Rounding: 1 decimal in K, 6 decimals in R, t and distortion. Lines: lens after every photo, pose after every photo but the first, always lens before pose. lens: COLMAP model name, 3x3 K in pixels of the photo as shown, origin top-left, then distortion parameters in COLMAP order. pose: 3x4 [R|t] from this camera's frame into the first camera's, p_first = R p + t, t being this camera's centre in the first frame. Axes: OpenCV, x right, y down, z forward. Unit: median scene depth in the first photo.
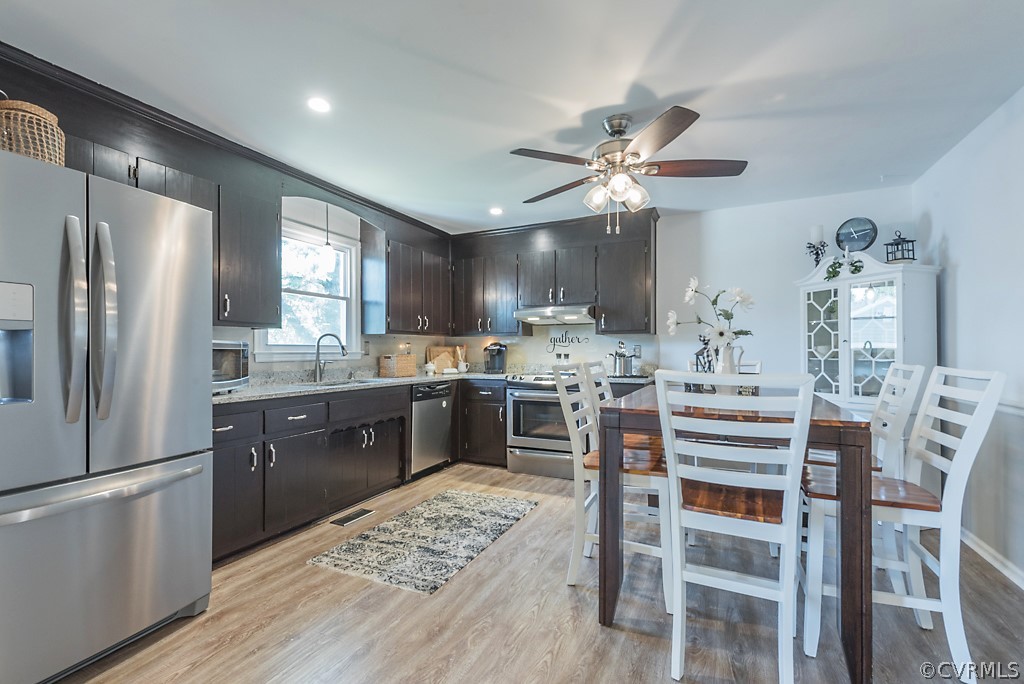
lens RADIAL K [[448.8, 0, 509.7], [0, 448.8, 350.4], [0, 0, 1]] dist [0.012749, -0.005018]
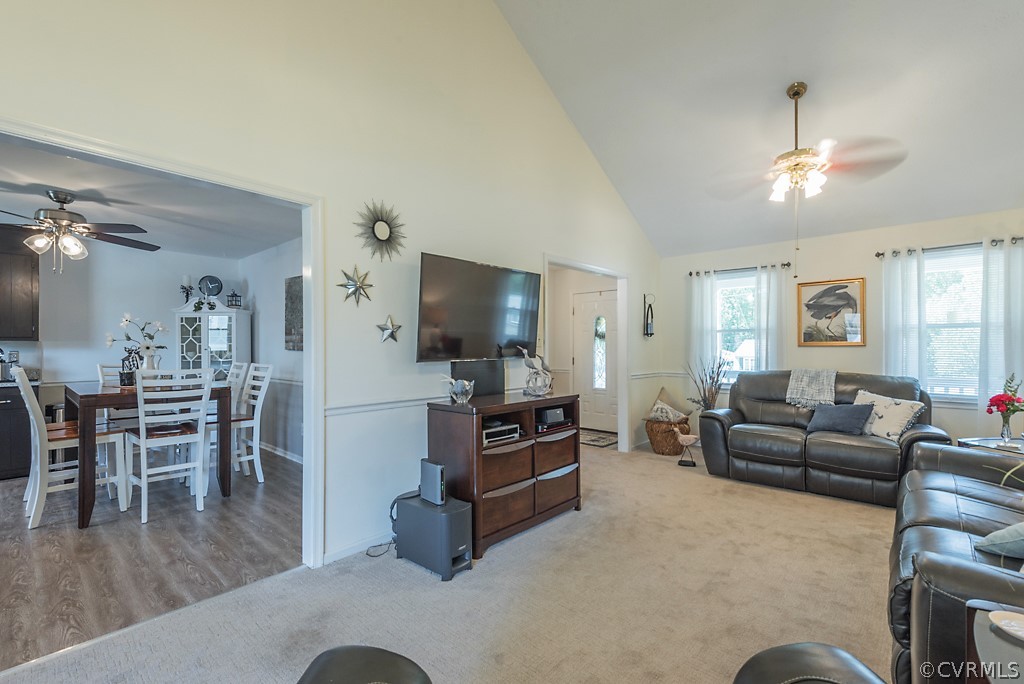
lens RADIAL K [[448.8, 0, 502.6], [0, 448.8, 348.1], [0, 0, 1]] dist [0.012749, -0.005018]
pose [[0.292394, 0.002474, 0.956295, -0.631899], [-0.002267, 0.999996, -0.001893, -0.029209], [-0.956295, -0.001615, 0.292399, -0.643753]]
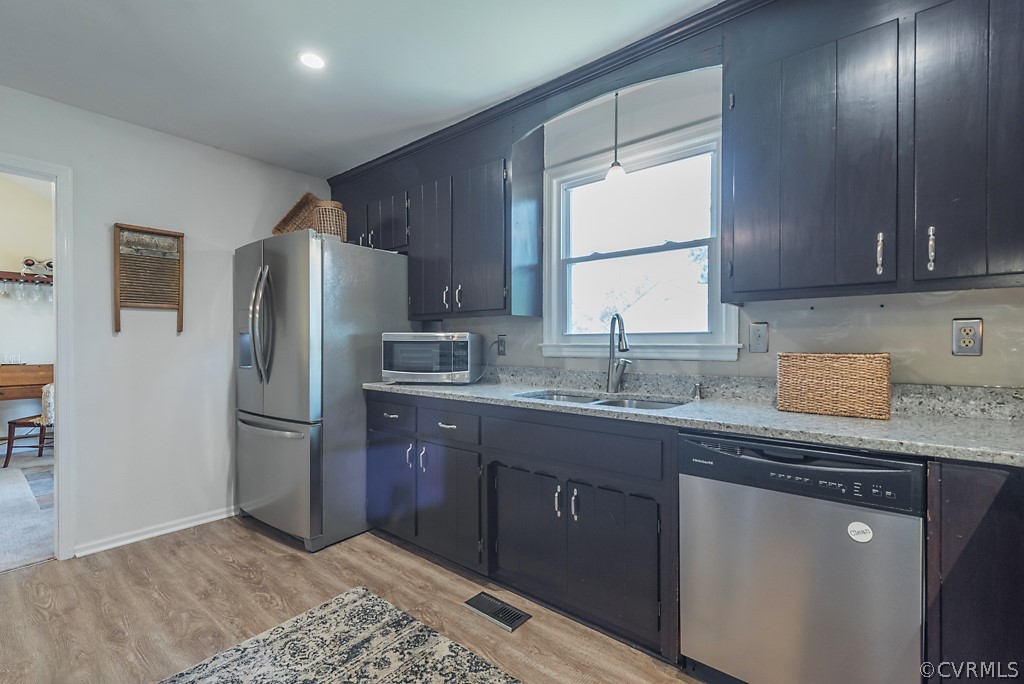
lens RADIAL K [[448.8, 0, 510.6], [0, 448.8, 343.1], [0, 0, 1]] dist [0.012749, -0.005018]
pose [[-0.238799, 0.005526, -0.971053, 0.287684], [0.001786, 0.999985, 0.005251, -0.002880], [0.971067, -0.000481, -0.238806, 1.336486]]
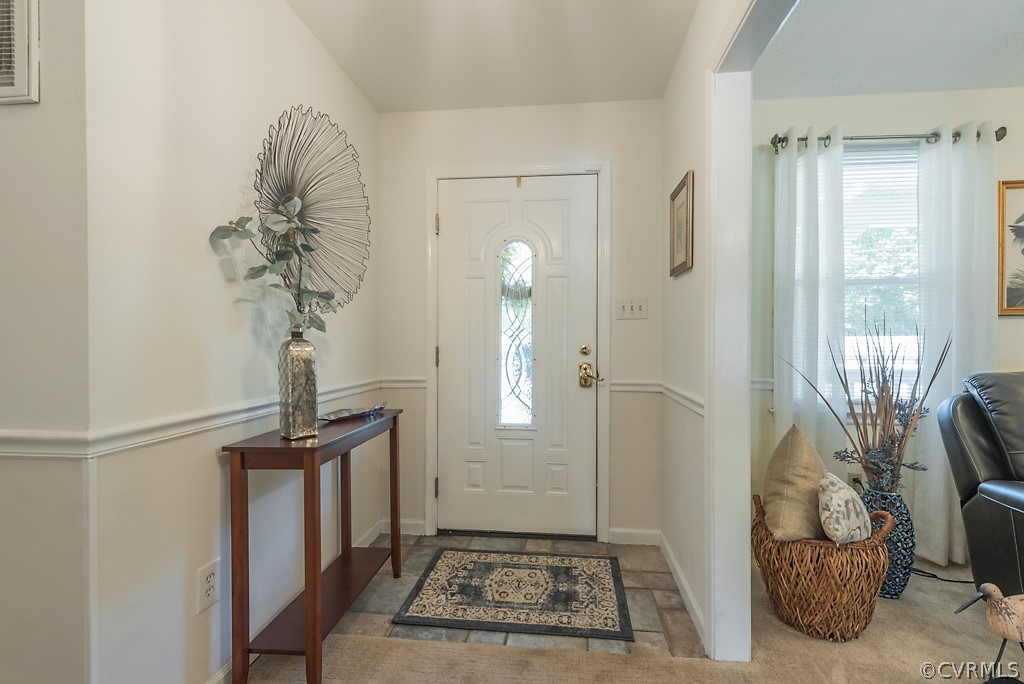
lens RADIAL K [[448.8, 0, 506.2], [0, 448.8, 337.6], [0, 0, 1]] dist [0.012749, -0.005018]
pose [[-0.349573, 0.004593, 0.936898, 0.953241], [-0.001313, 0.999985, -0.005393, 0.002876], [-0.936908, -0.003116, -0.349562, -0.089875]]
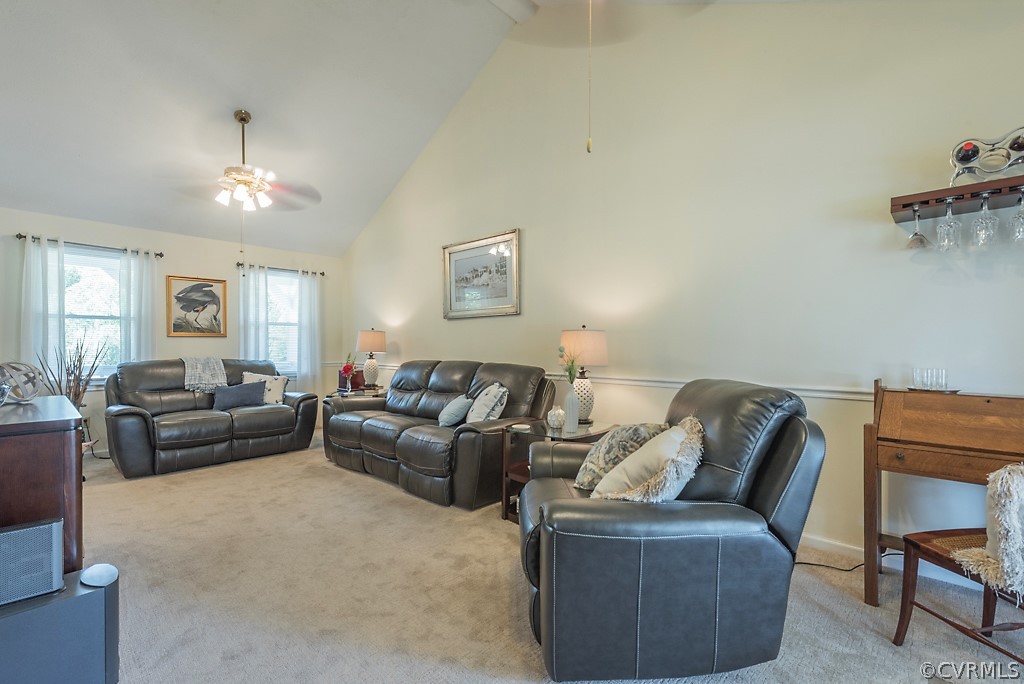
lens RADIAL K [[448.8, 0, 509.4], [0, 448.8, 350.3], [0, 0, 1]] dist [0.012749, -0.005018]
pose [[-0.952775, -0.003501, 0.303656, -0.464988], [-0.001534, 0.999976, 0.006719, -0.000261], [-0.303673, 0.005936, -0.952758, 0.090532]]
